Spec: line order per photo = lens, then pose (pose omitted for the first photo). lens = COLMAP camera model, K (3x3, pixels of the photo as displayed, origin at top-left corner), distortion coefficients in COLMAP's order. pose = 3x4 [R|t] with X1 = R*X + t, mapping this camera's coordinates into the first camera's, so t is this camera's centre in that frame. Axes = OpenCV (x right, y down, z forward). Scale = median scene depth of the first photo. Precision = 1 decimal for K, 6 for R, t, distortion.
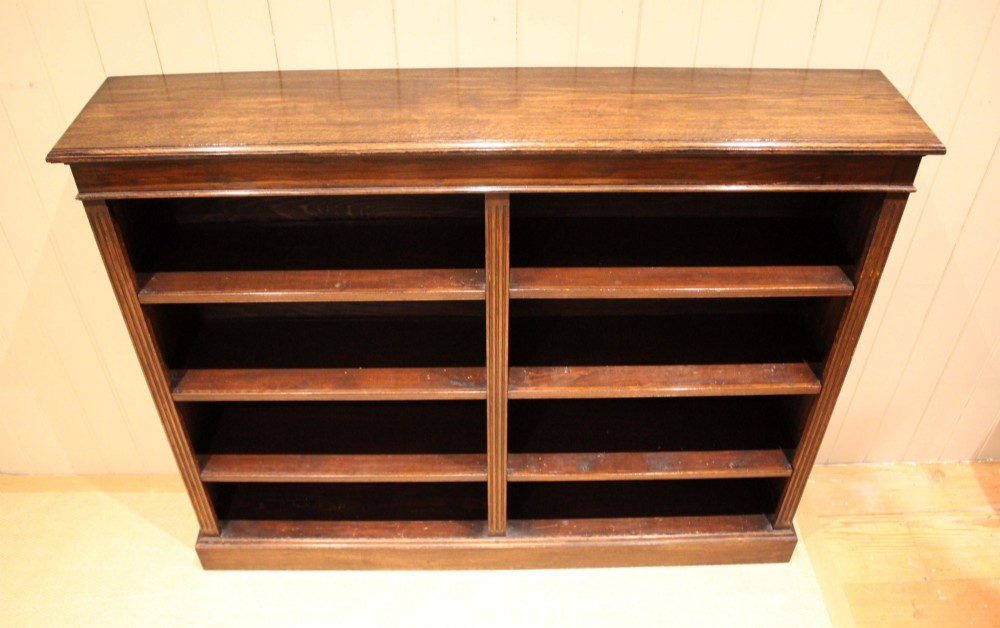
lens RADIAL K [[870.9, 0, 500.0], [0, 870.9, 314.0], [0, 0, 1]] dist [-0.113017, 0.006660]
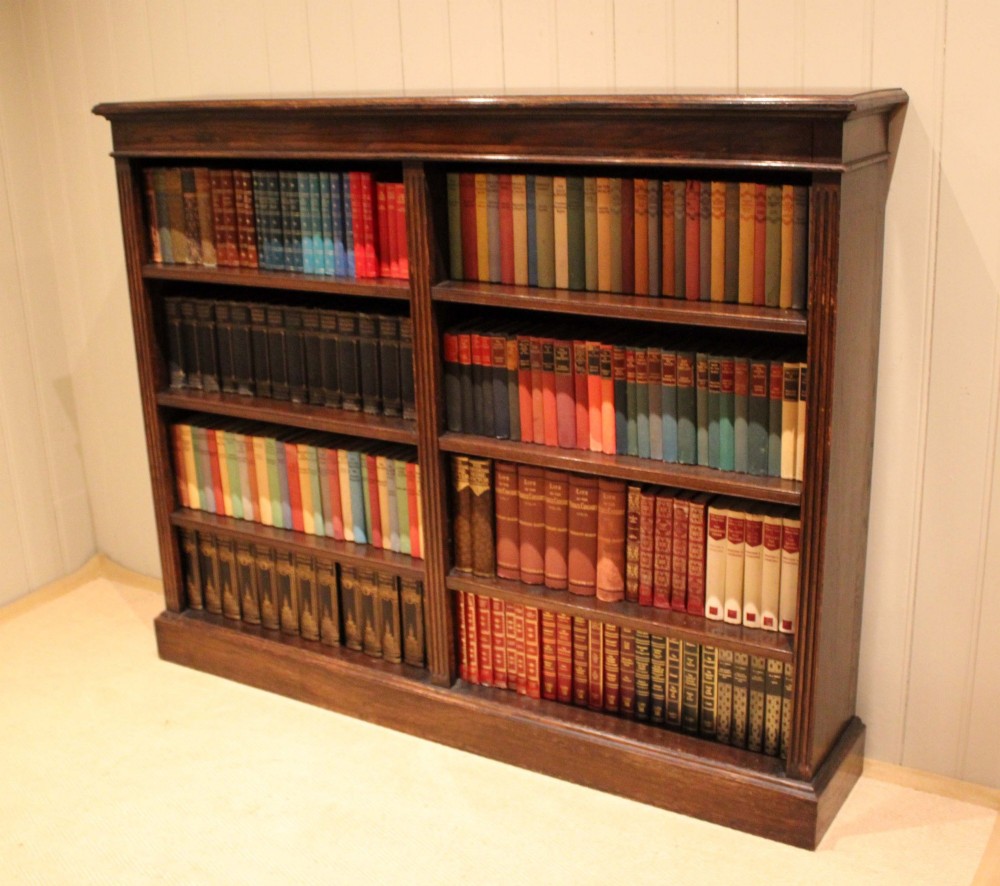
lens RADIAL K [[1284.9, 0, 518.5], [0, 1284.9, 462.3], [0, 0, 1]] dist [-0.120908, -0.019704]
pose [[0.851834, 0.139261, -0.504960, 0.704060], [-0.314353, 0.907028, -0.280146, 0.431513], [0.418999, 0.397374, 0.816415, 0.006858]]
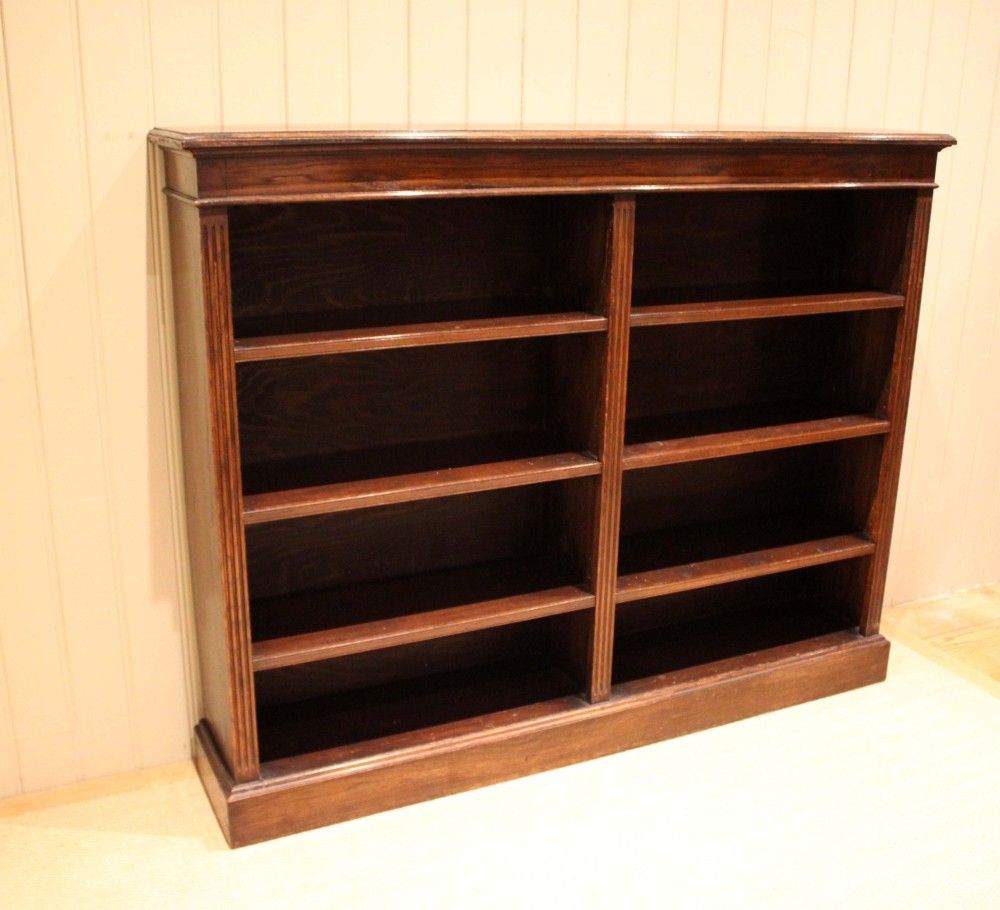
lens RADIAL K [[1161.6, 0, 500.0], [0, 1161.6, 455.0], [0, 0, 1]] dist [-0.118566, -0.004249]
pose [[0.909920, -0.115267, 0.398445, -0.563677], [0.255950, 0.911948, -0.320687, 0.423356], [-0.326397, 0.393782, 0.859303, 0.018393]]
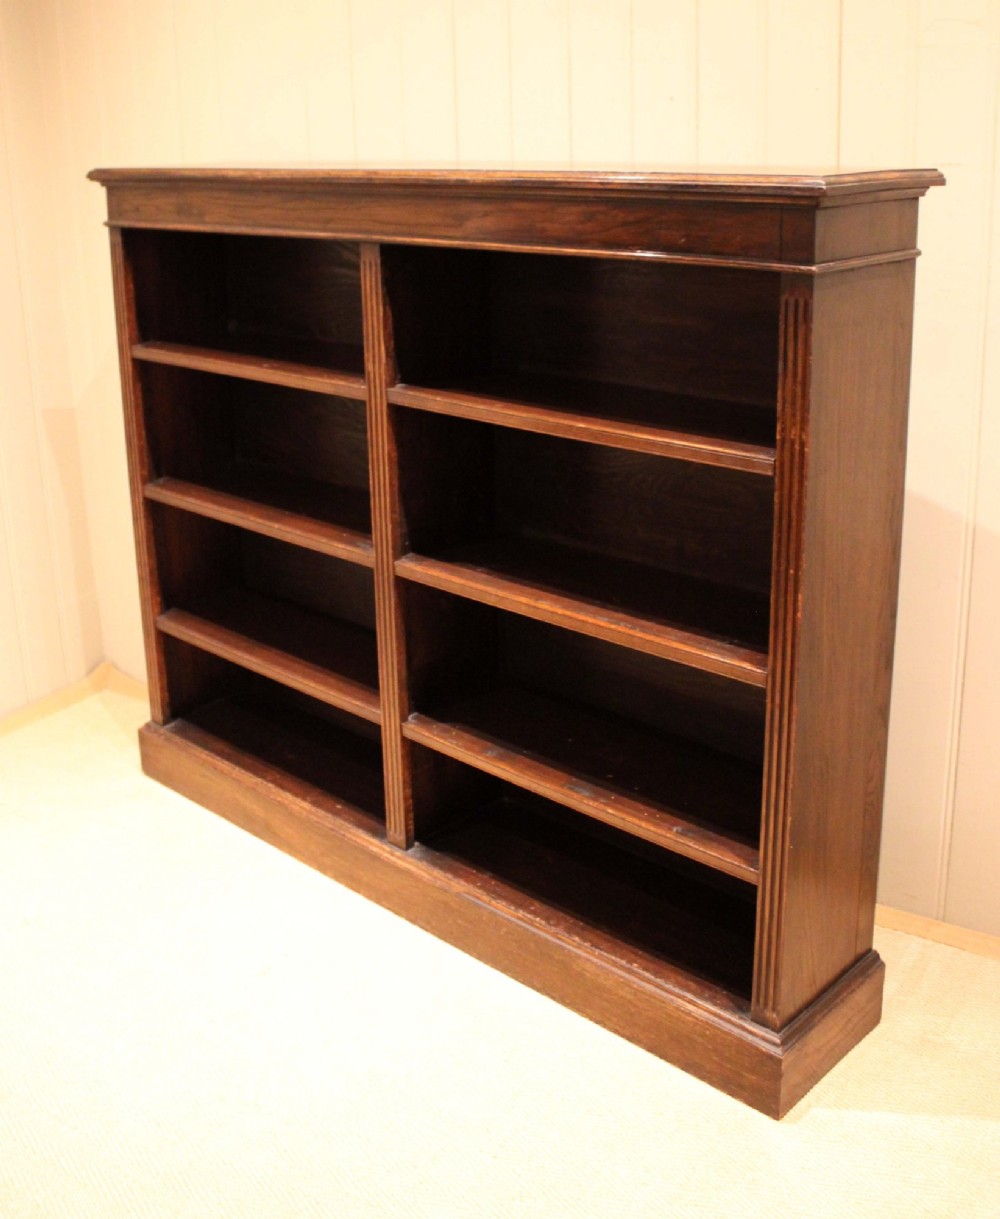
lens RADIAL K [[1367.5, 0, 500.6], [0, 1367.5, 484.7], [0, 0, 1]] dist [-0.165206, 0.173316]
pose [[0.716543, 0.166309, -0.677427, 0.829834], [-0.434705, 0.865979, -0.247207, 0.273653], [0.545525, 0.471616, 0.692806, 0.208658]]
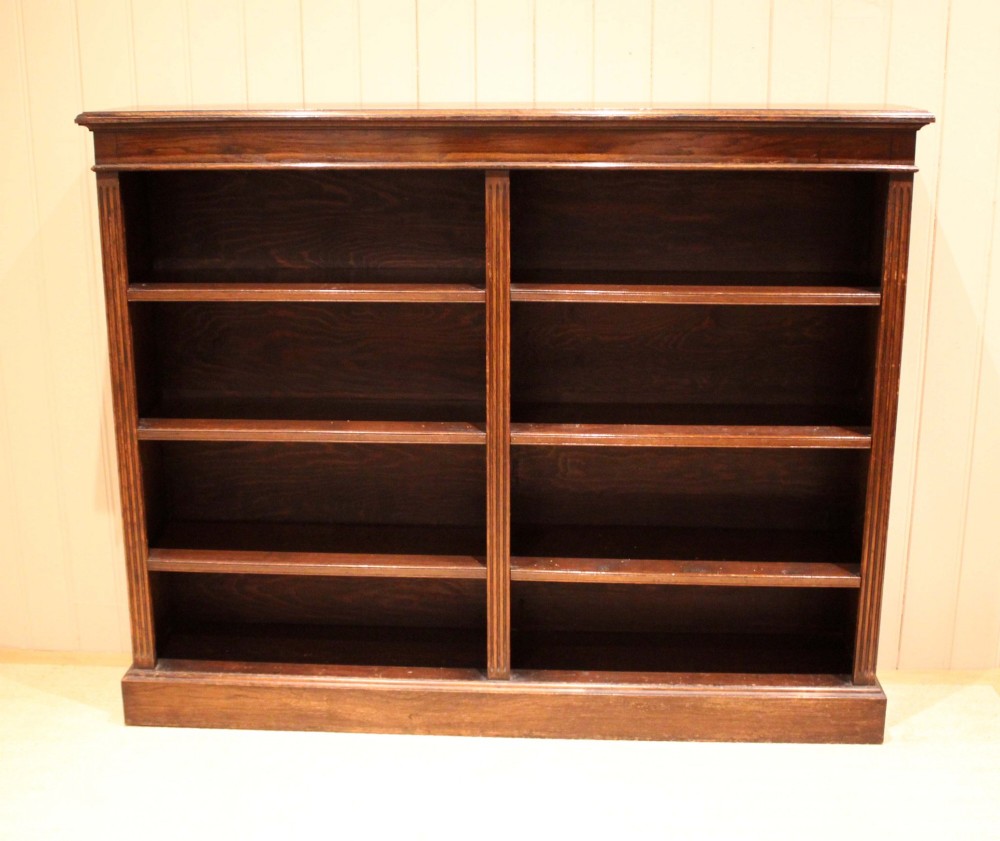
lens RADIAL K [[1316.6, 0, 488.3], [0, 1316.6, 382.6], [0, 0, 1]] dist [-0.106893, 0.016087]
pose [[0.997664, 0.011280, -0.067371, 0.075294], [-0.039500, 0.899918, -0.434266, 0.614656], [0.055730, 0.435913, 0.898262, -0.231519]]
